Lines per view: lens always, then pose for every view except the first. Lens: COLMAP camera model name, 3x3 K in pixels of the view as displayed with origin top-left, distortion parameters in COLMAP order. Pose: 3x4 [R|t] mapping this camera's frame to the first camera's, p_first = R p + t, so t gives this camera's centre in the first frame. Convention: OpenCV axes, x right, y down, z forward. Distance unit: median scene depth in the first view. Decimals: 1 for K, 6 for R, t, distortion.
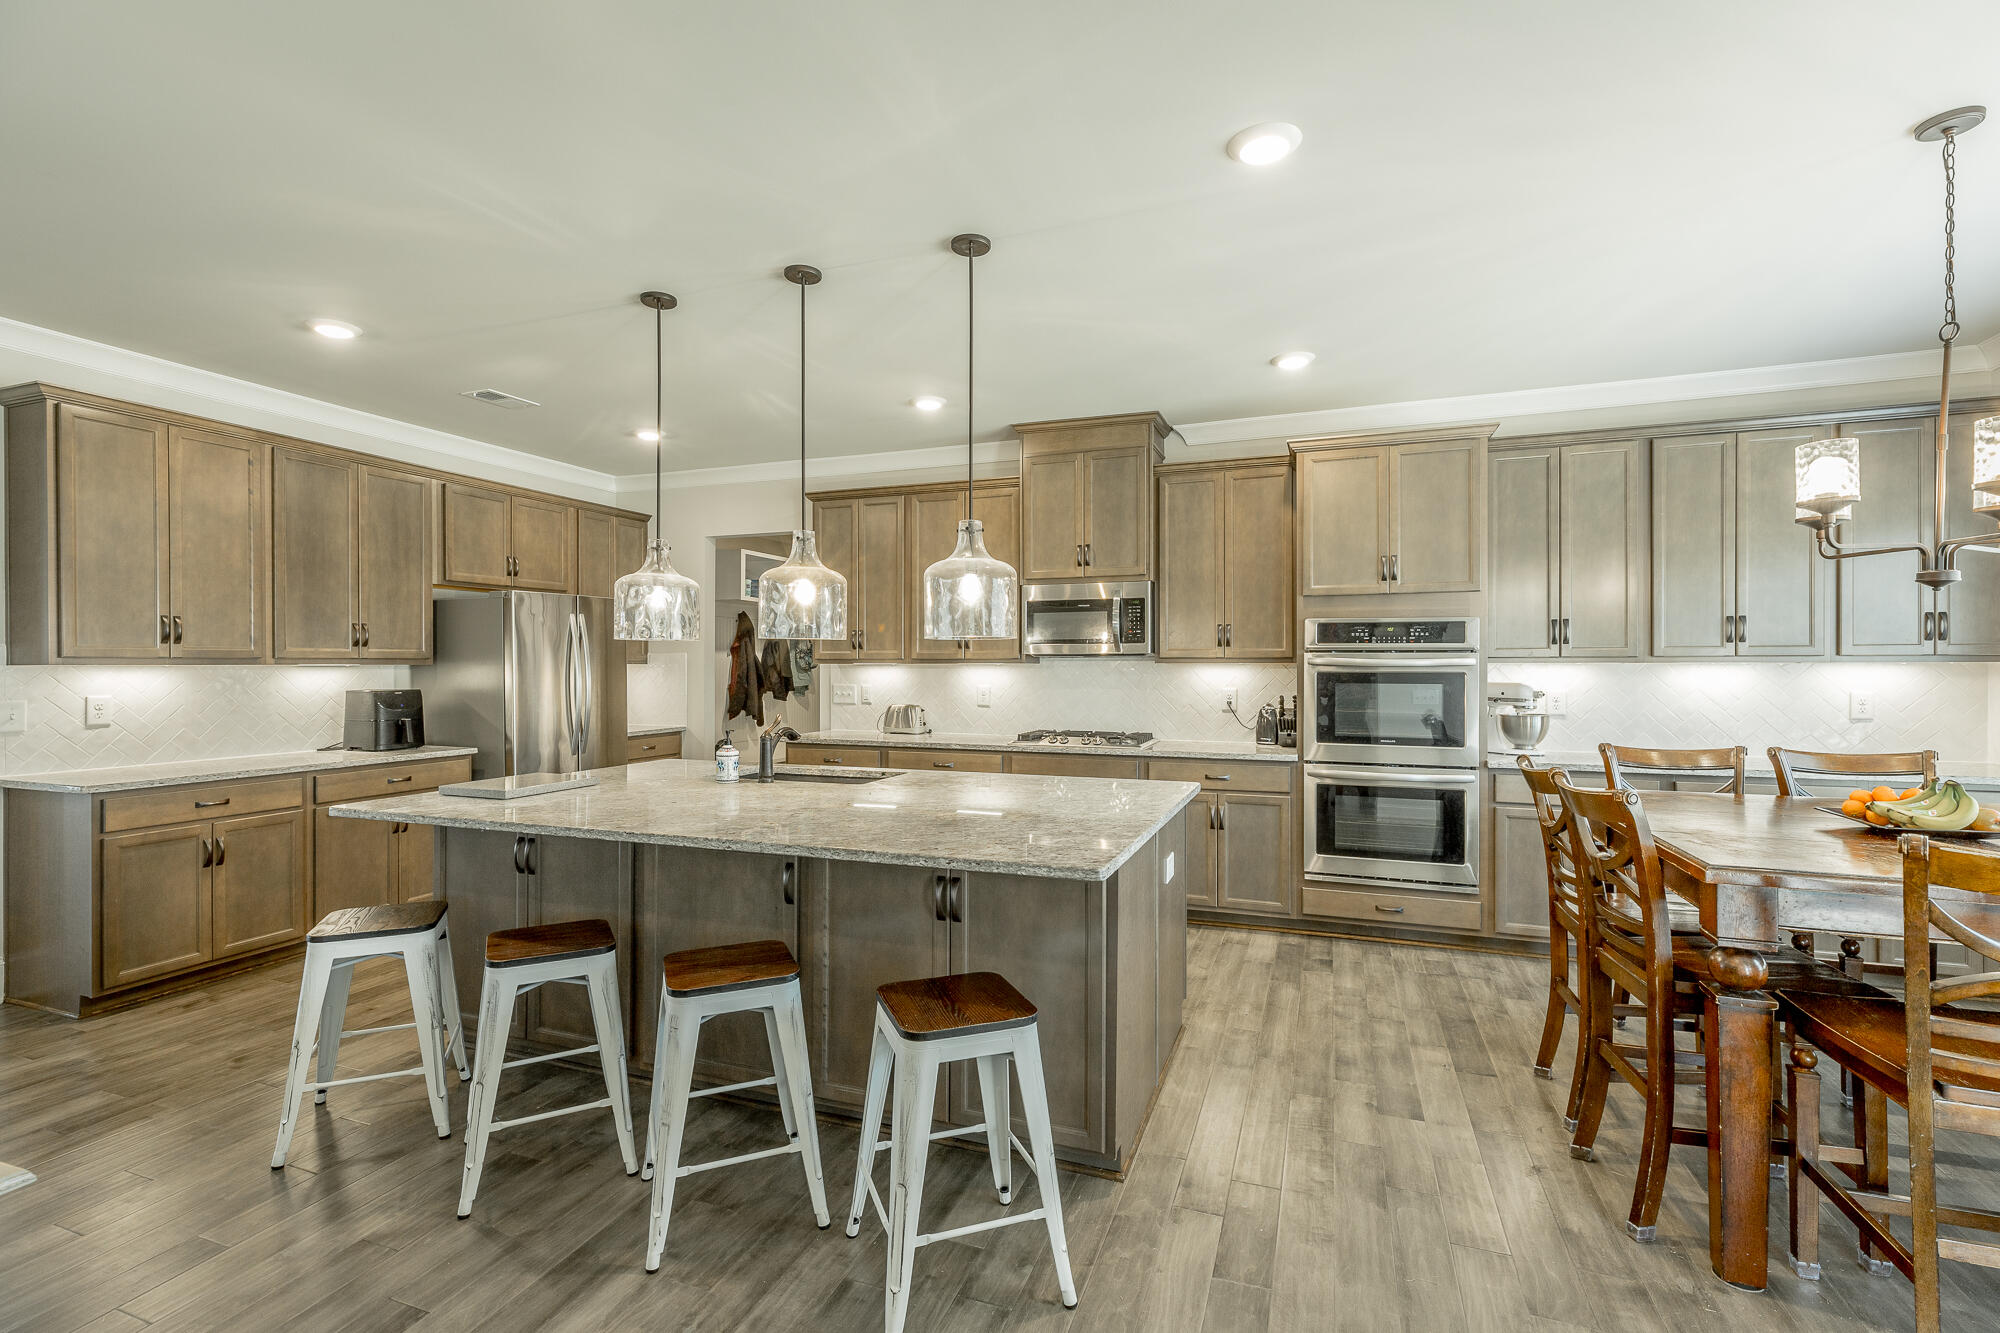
lens RADIAL K [[893.2, 0, 996.7], [0, 893.2, 667.3], [0, 0, 1]] dist [0.004164, -0.000352]
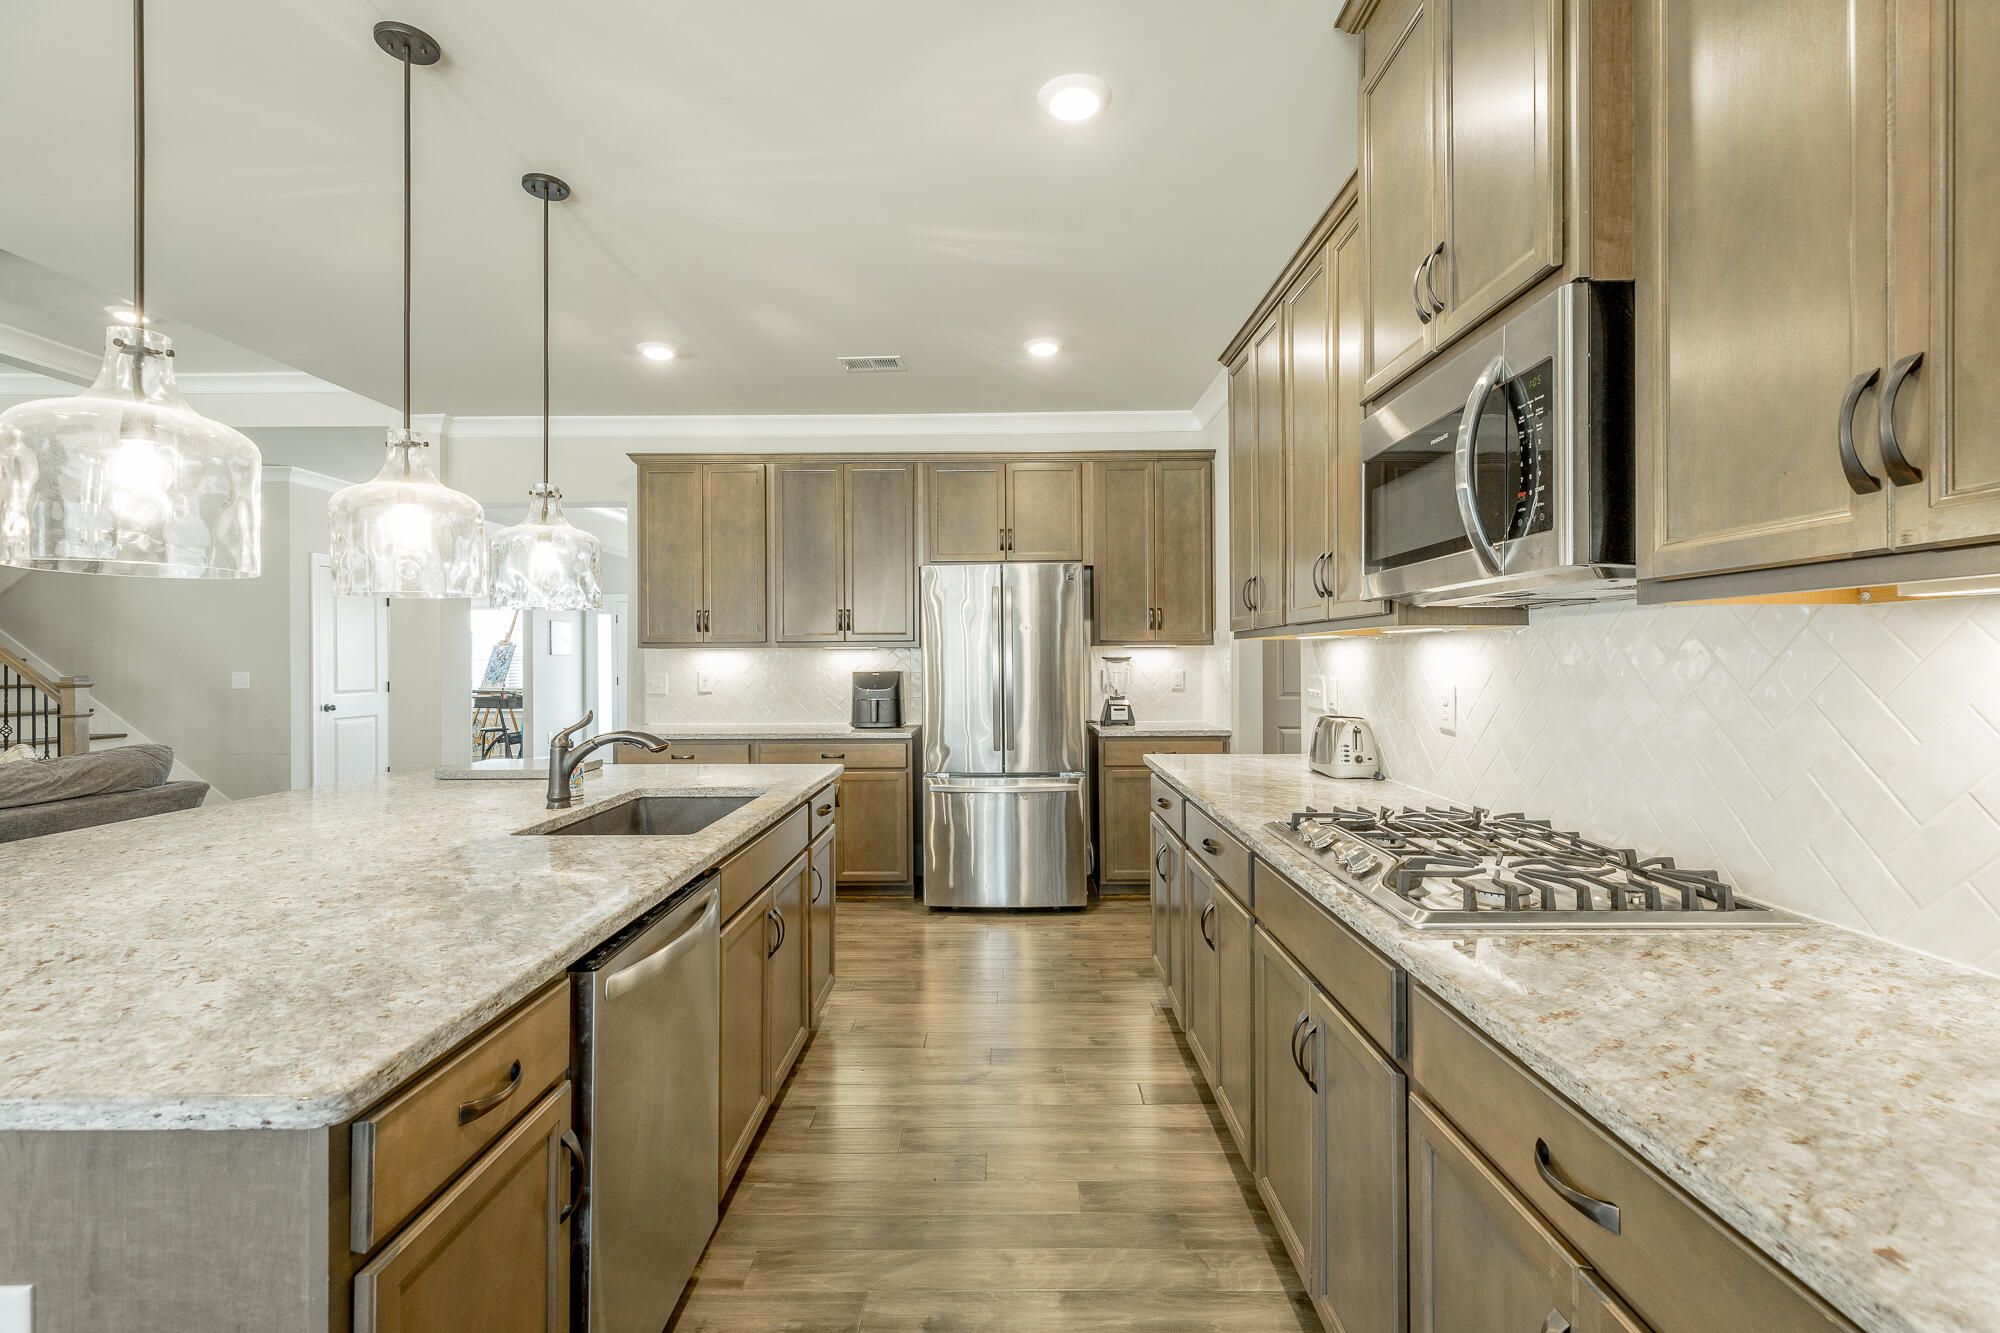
lens RADIAL K [[893.2, 0, 998.0], [0, 893.2, 656.9], [0, 0, 1]] dist [0.004164, -0.000352]
pose [[0.342002, -0.001844, -0.939697, 0.406676], [0.000776, 0.999998, -0.001680, 0.011571], [0.939699, -0.000155, 0.342003, 0.866540]]
